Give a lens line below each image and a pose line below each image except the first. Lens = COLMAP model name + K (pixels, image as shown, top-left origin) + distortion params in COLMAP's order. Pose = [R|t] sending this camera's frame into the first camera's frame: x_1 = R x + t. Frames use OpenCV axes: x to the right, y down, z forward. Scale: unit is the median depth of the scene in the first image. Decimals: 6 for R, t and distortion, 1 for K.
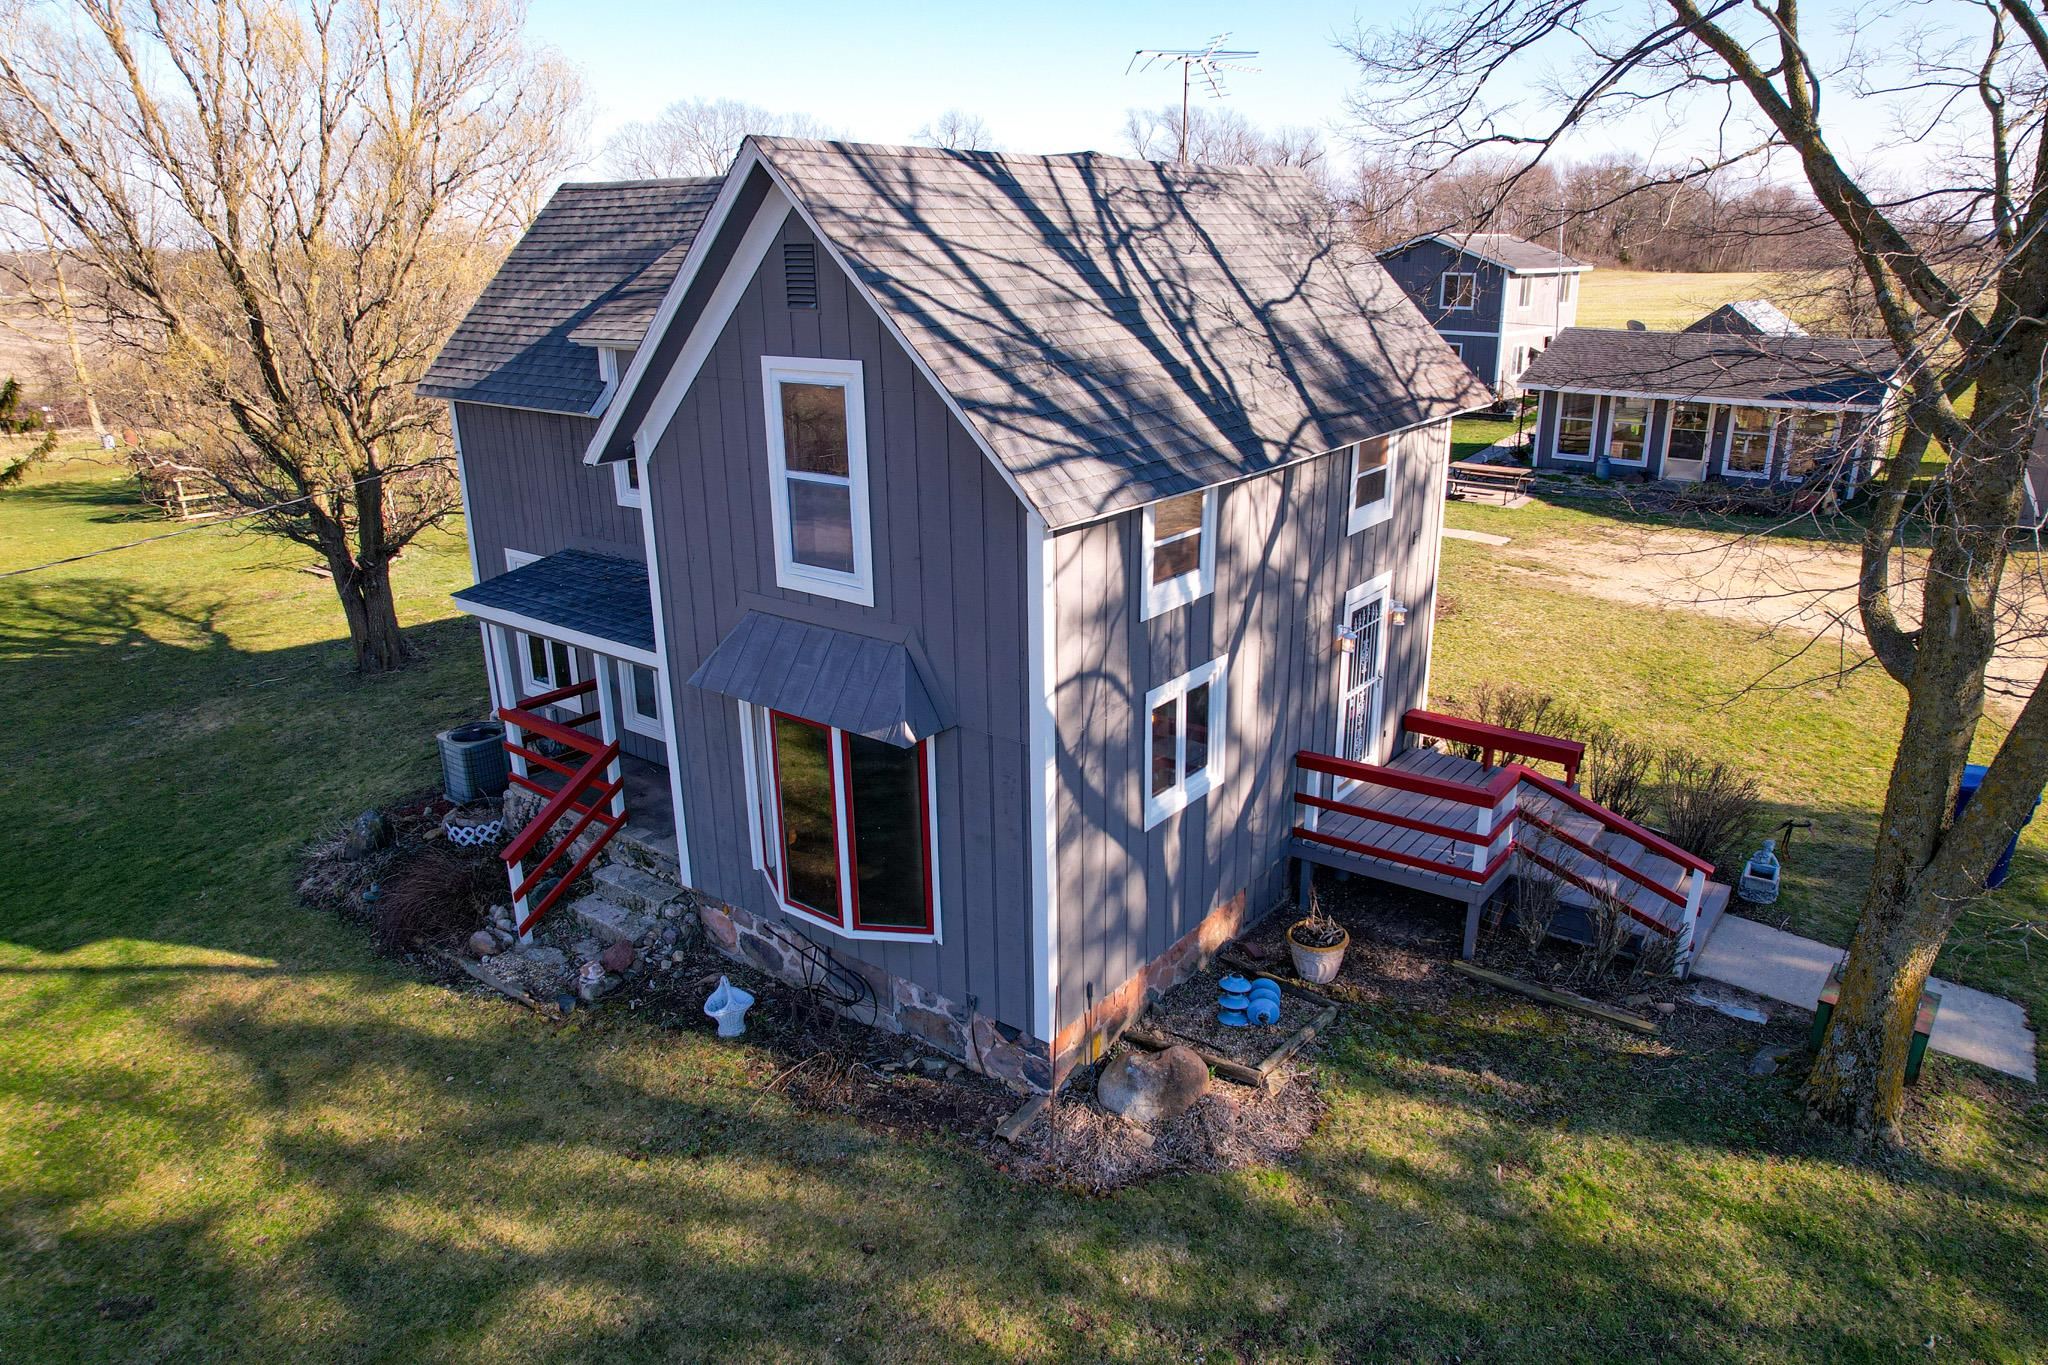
lens RADIAL K [[1324.9, 0, 1032.0], [0, 1324.9, 693.7], [0, 0, 1]] dist [-0.056689, -0.000435]
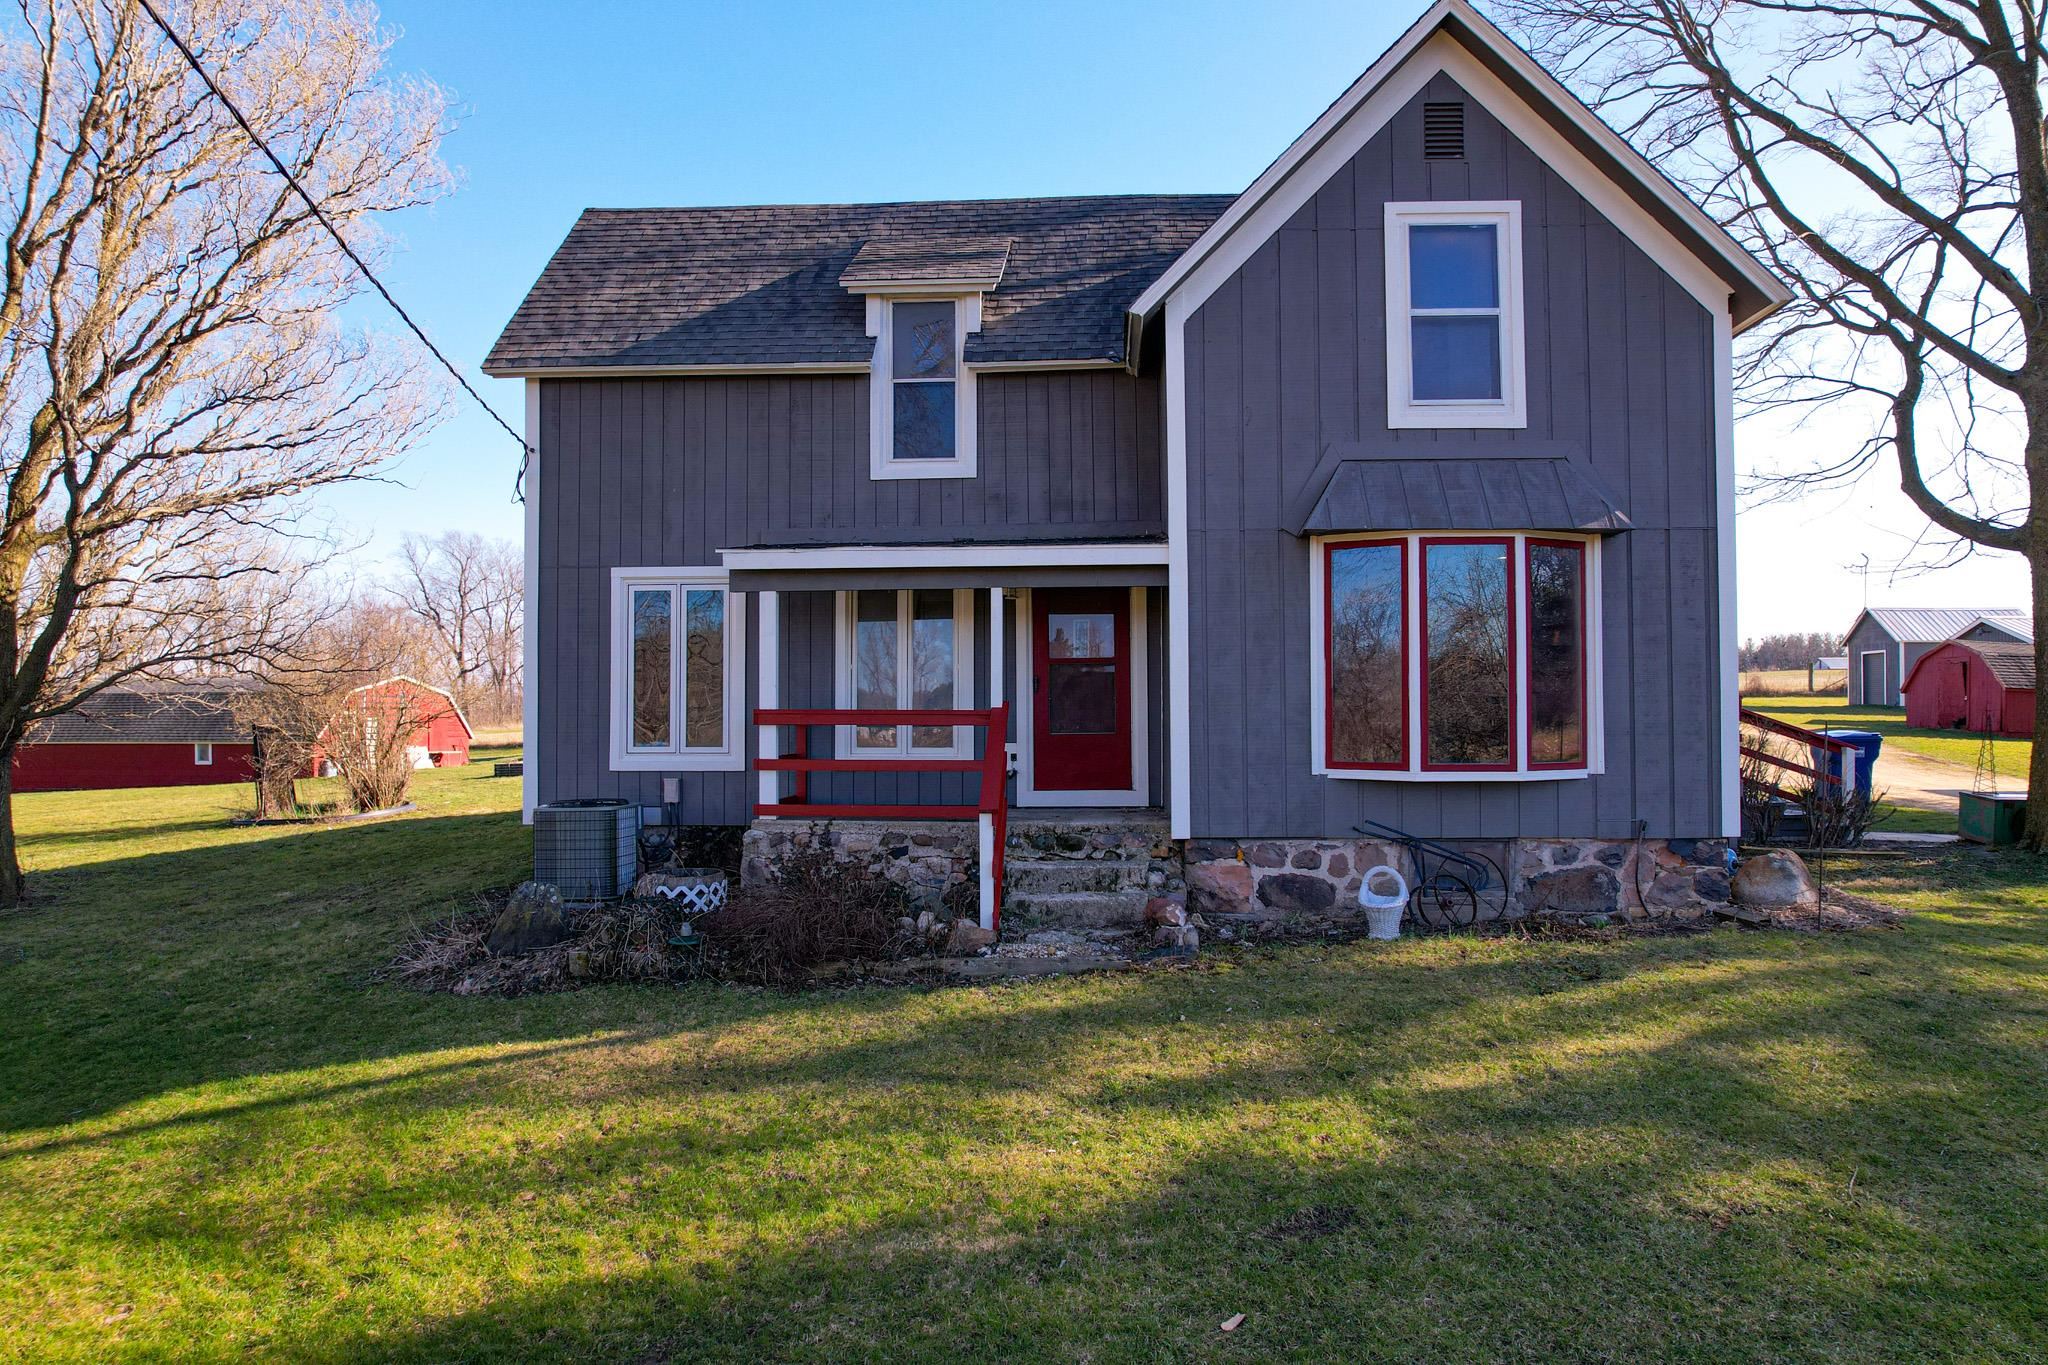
lens RADIAL K [[1327.9, 0, 1035.8], [0, 1327.9, 678.7], [0, 0, 1]] dist [-0.079070, 0.066120]
pose [[0.821406, 0.025775, 0.569762, -0.939327], [0.179960, 0.936233, -0.301796, 0.332760], [-0.541209, 0.350432, 0.764389, 0.453809]]
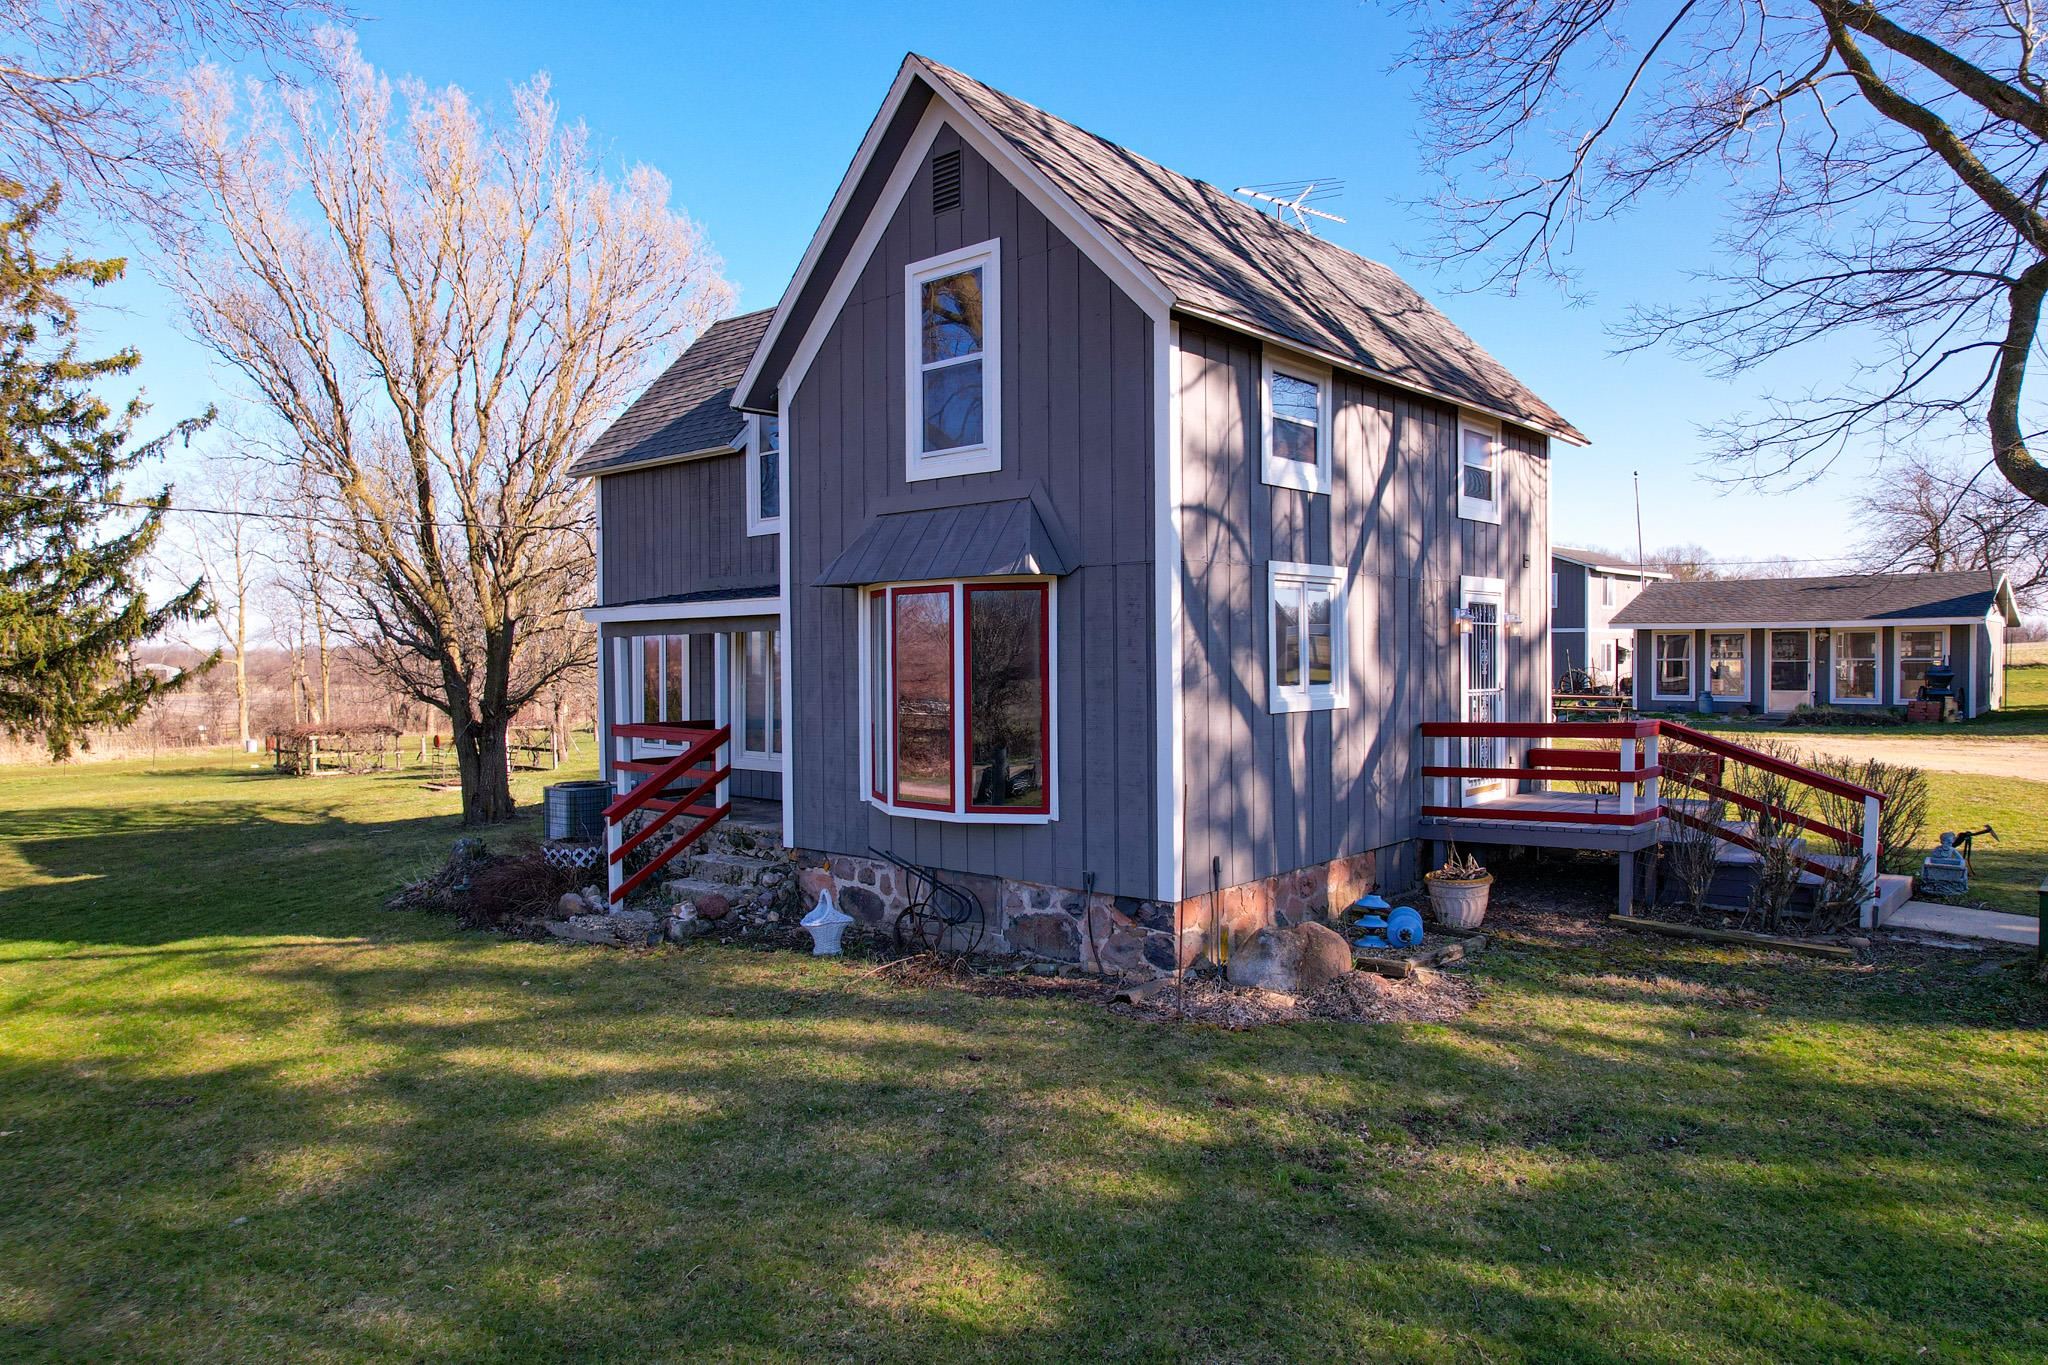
lens RADIAL K [[1327.9, 0, 1035.8], [0, 1327.9, 678.7], [0, 0, 1]] dist [-0.079070, 0.066120]
pose [[0.997942, 0.004769, -0.063943, -0.023447], [-0.024290, 0.951024, -0.308160, 0.377014], [0.059342, 0.309079, 0.949183, 0.065571]]
